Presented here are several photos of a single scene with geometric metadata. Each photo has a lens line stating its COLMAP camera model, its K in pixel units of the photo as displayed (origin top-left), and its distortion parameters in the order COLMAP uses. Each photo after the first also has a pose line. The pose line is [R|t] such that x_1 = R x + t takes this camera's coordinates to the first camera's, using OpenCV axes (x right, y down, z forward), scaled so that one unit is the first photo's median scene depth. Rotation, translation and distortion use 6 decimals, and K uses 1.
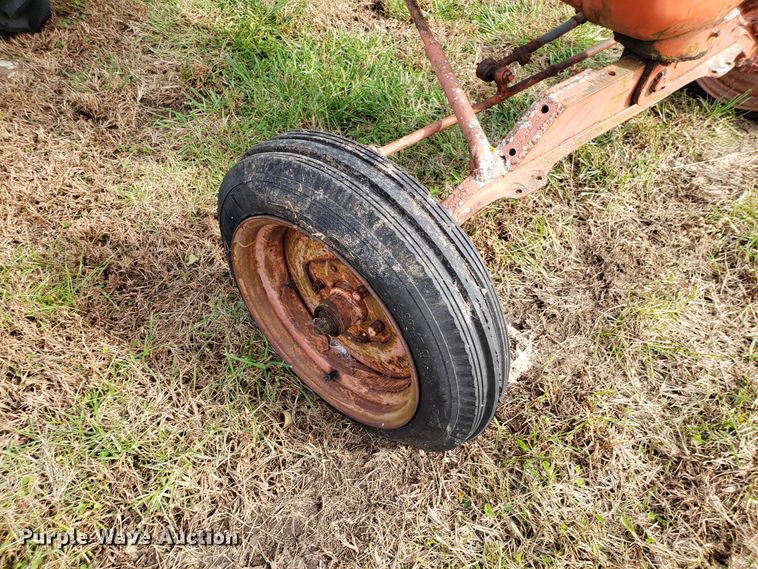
lens RADIAL K [[599.1, 0, 381.5], [0, 599.1, 291.9], [0, 0, 1]] dist [0.019164, -0.009241]
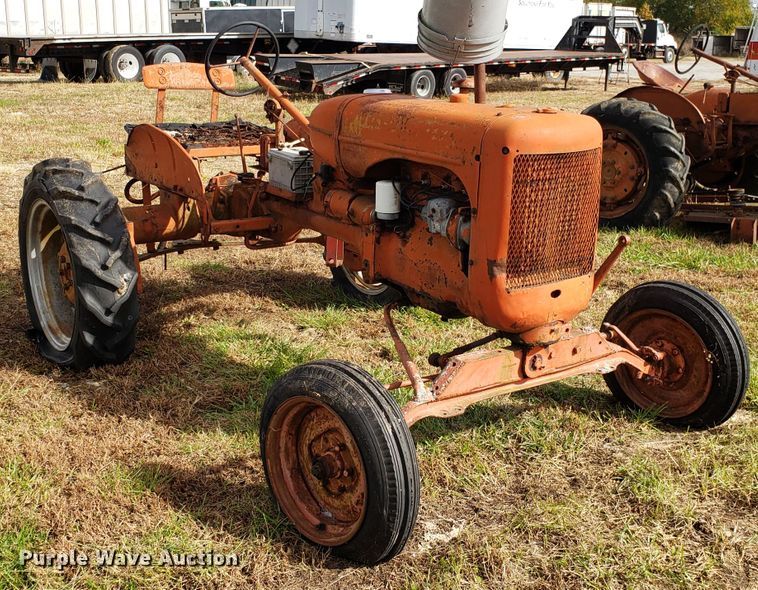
lens RADIAL K [[934.7, 0, 377.3], [0, 934.7, 292.3], [0, 0, 1]] dist [-0.073009, 0.000000]
pose [[0.997443, 0.004019, -0.071351, 0.232043], [-0.043955, 0.821723, -0.568189, 1.023244], [0.056347, 0.569873, 0.819799, -1.285445]]
